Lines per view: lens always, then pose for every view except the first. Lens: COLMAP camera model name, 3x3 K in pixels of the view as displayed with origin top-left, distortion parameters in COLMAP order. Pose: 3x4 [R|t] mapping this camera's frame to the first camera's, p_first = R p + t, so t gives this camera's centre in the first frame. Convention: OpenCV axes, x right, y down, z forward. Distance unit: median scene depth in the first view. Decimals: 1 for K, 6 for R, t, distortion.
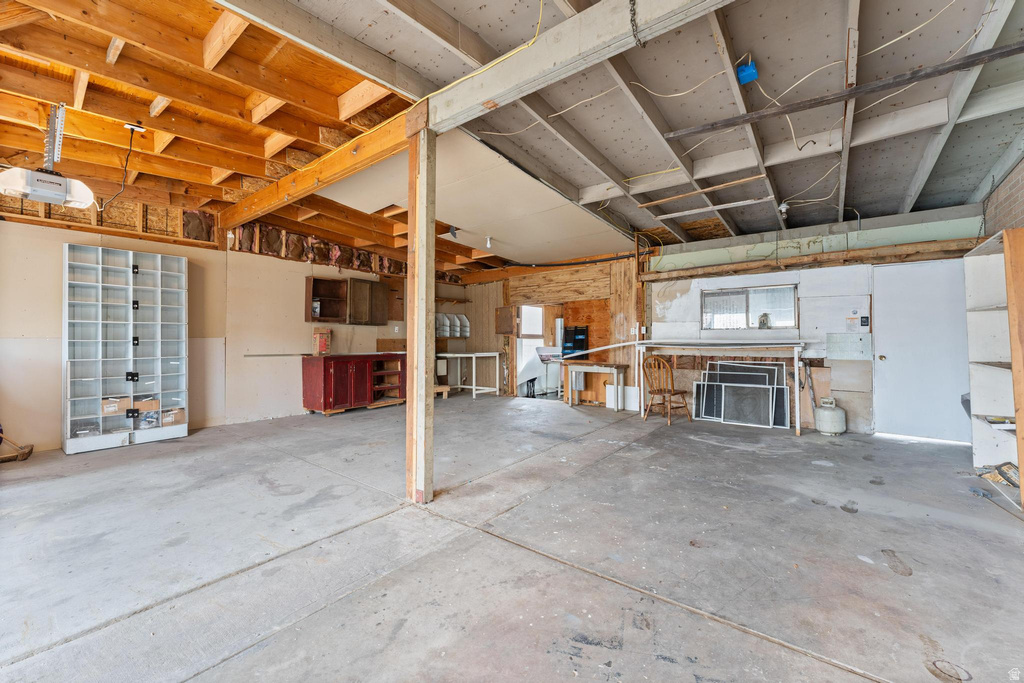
lens RADIAL K [[409.9, 0, 506.1], [0, 409.9, 338.3], [0, 0, 1]] dist [0.000365, -0.000176]
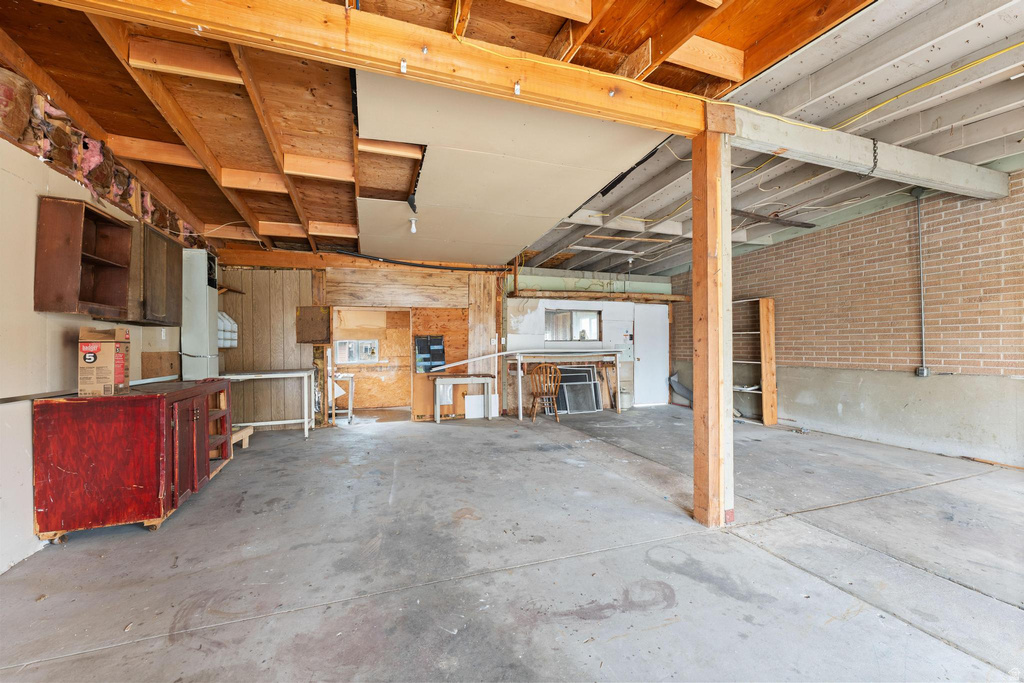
lens RADIAL K [[412.6, 0, 507.3], [0, 412.6, 345.1], [0, 0, 1]] dist [-0.000850, 0.000065]
pose [[0.527655, 0.000971, 0.849458, -0.772370], [0.003372, 0.999989, -0.003237, -0.006773], [-0.849452, 0.004573, 0.527646, 0.552957]]
